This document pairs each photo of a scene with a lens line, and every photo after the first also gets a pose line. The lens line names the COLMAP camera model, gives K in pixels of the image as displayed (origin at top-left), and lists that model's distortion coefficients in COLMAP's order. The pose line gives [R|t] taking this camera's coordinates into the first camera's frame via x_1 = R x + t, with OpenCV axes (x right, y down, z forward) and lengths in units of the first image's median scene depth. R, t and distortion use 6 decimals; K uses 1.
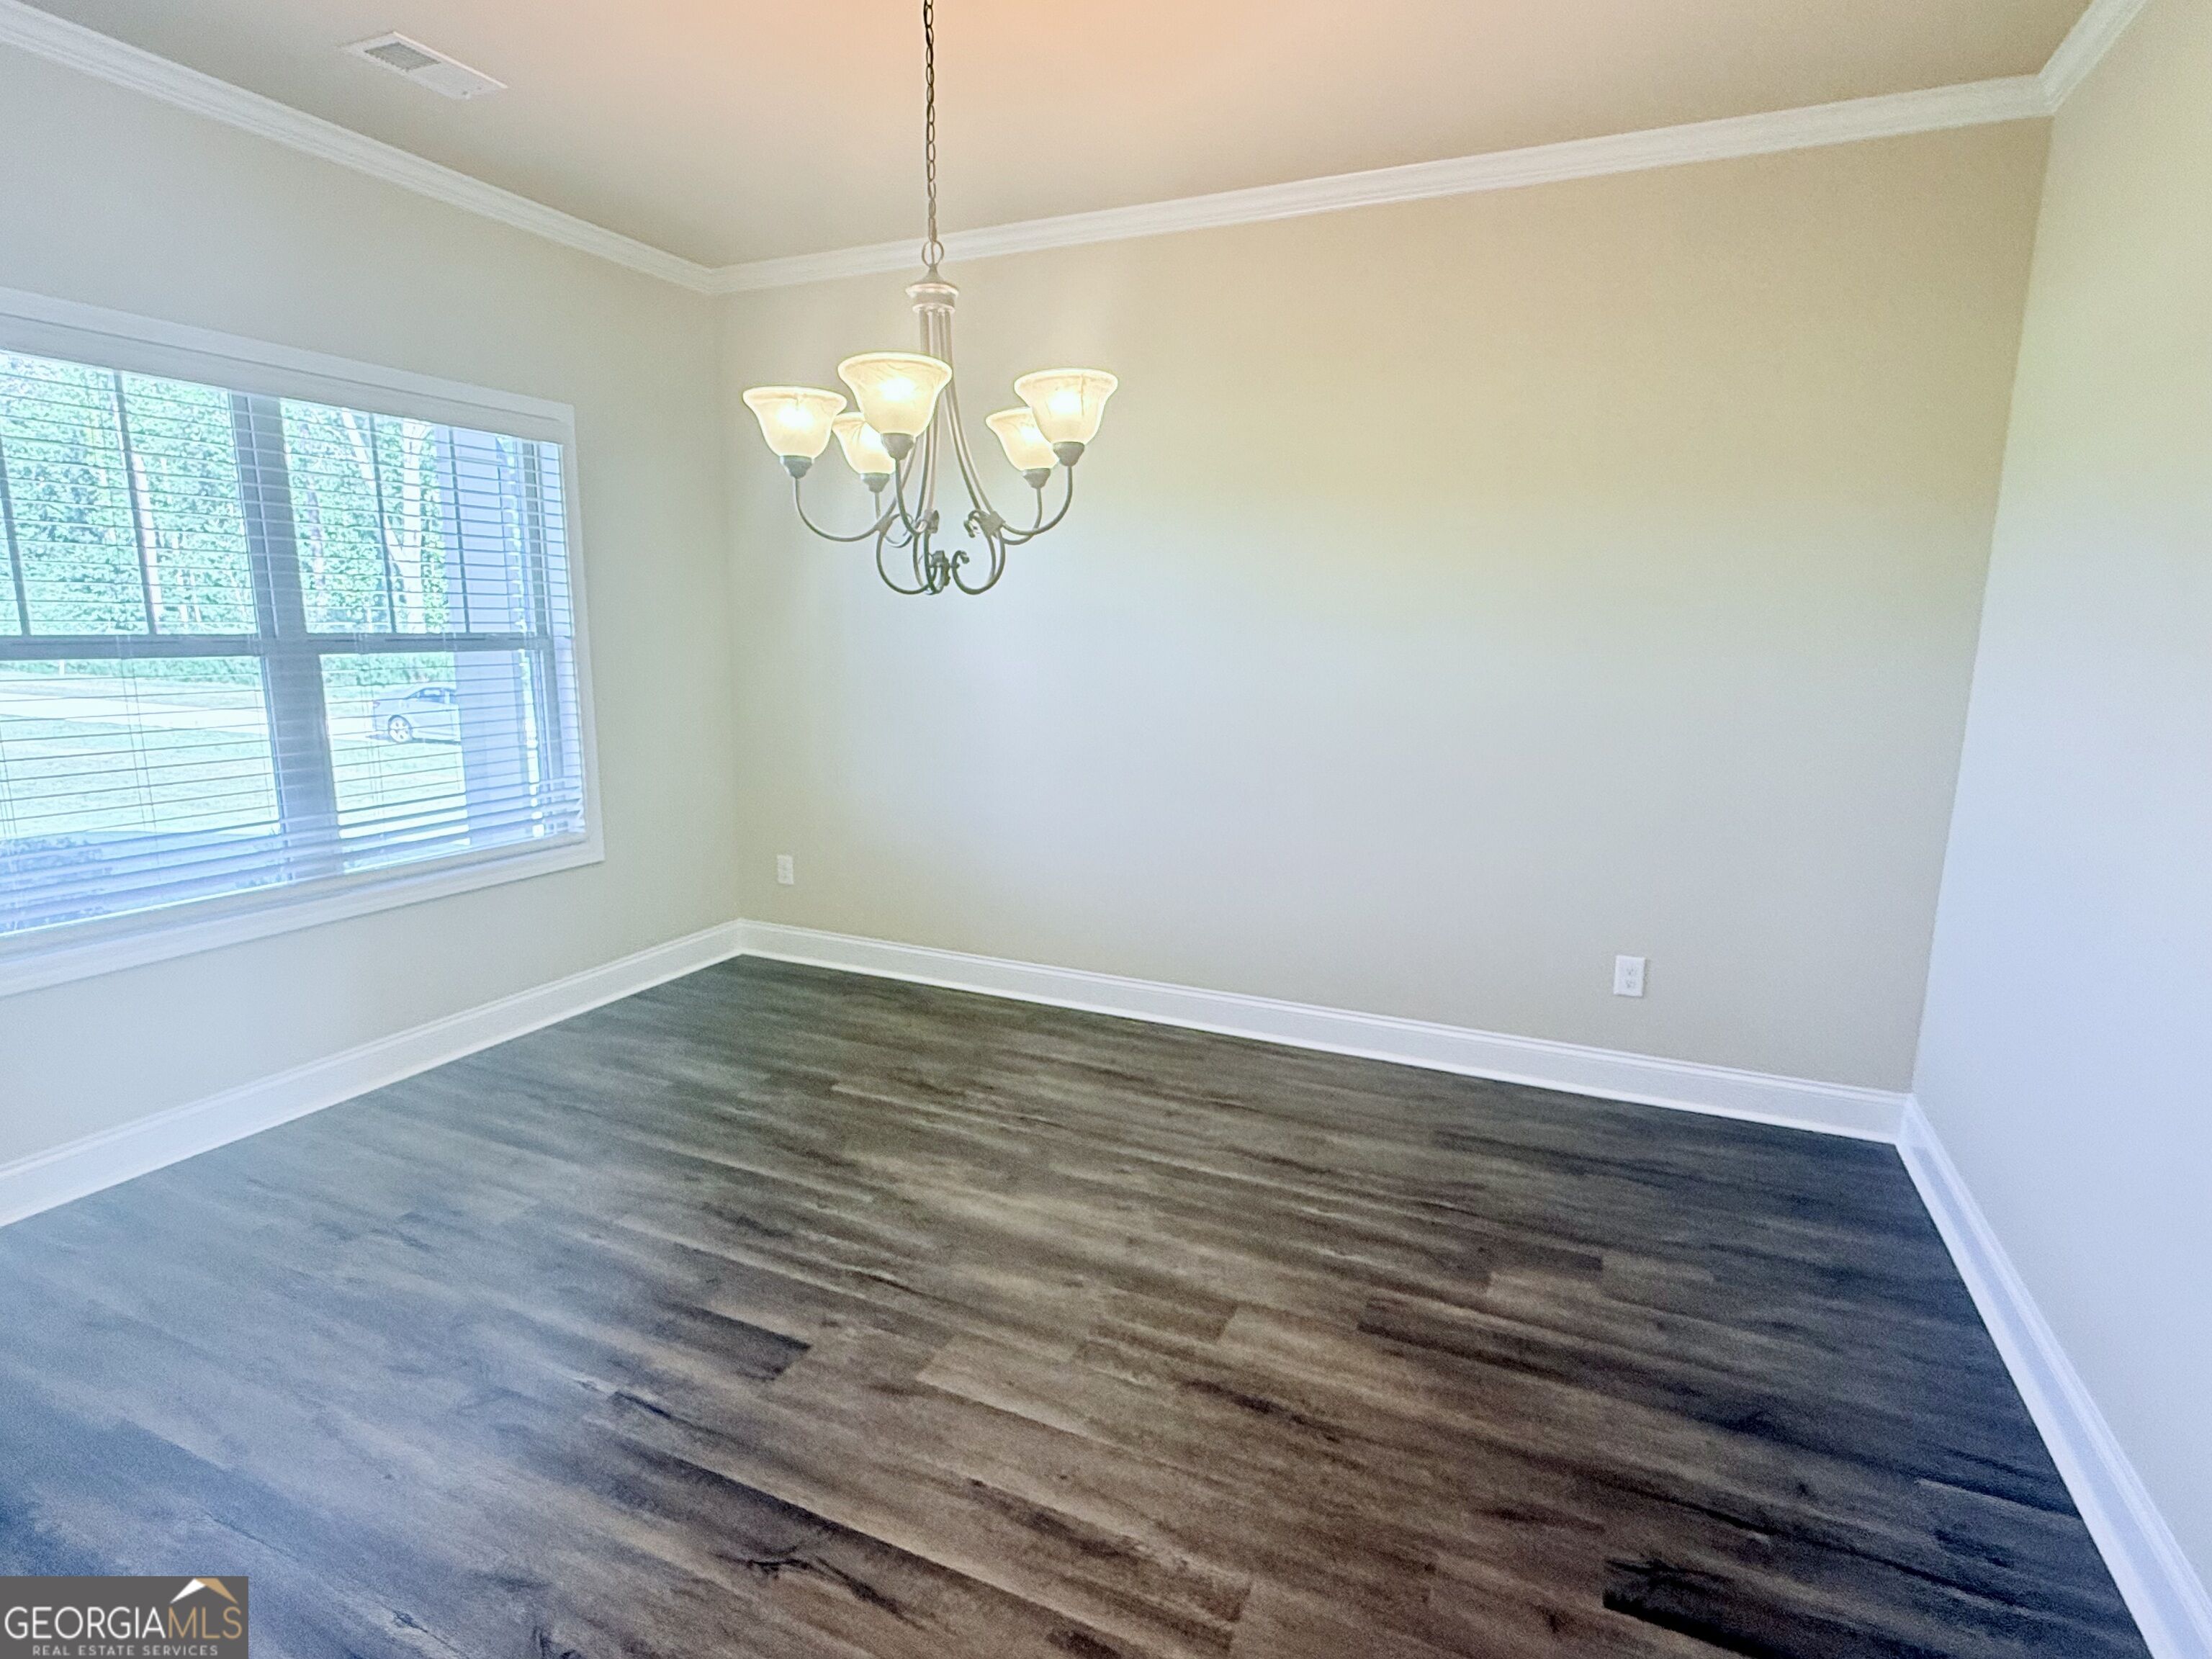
lens RADIAL K [[1145.5, 0, 1108.7], [0, 1145.5, 832.4], [0, 0, 1]] dist [0.003676, 0.000249]
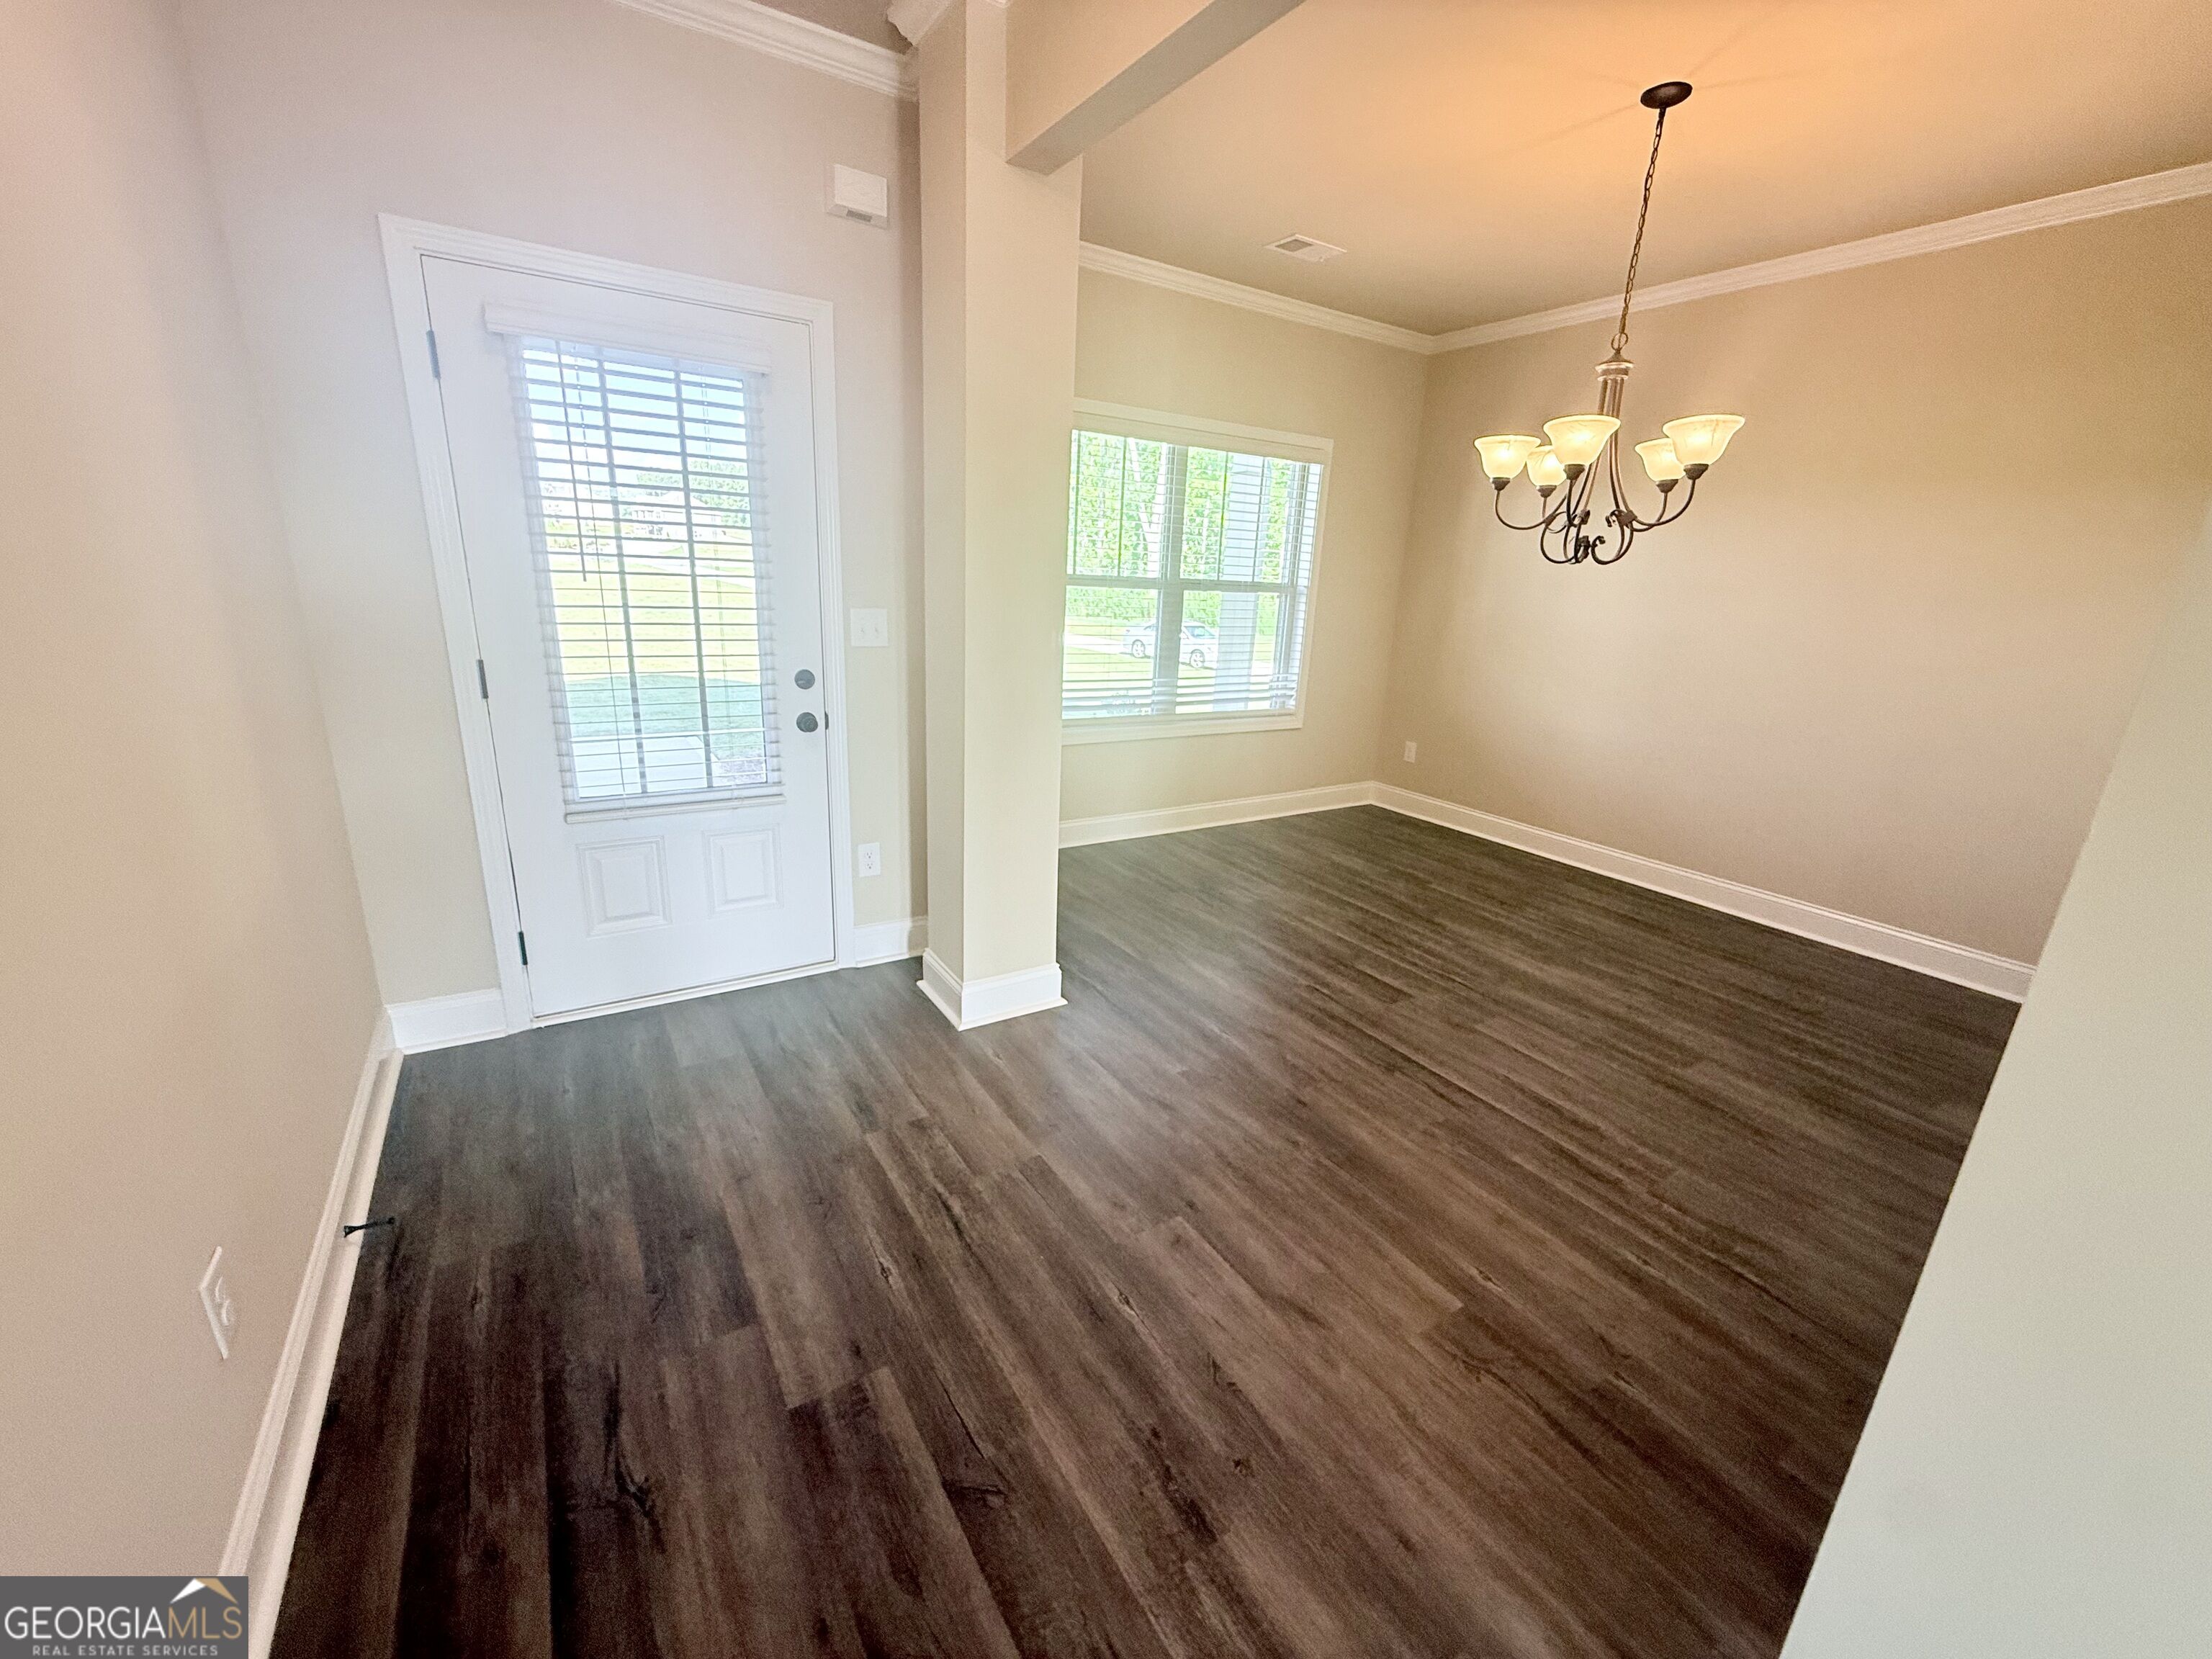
lens RADIAL K [[898.5, 0, 1091.1], [0, 898.5, 827.2], [0, 0, 1]] dist [-0.002452, 0.000159]
pose [[0.831051, 0.179406, -0.526467, 0.008960], [-0.137270, 0.983427, 0.118439, 0.087485], [0.538991, -0.026161, 0.841905, -0.382368]]
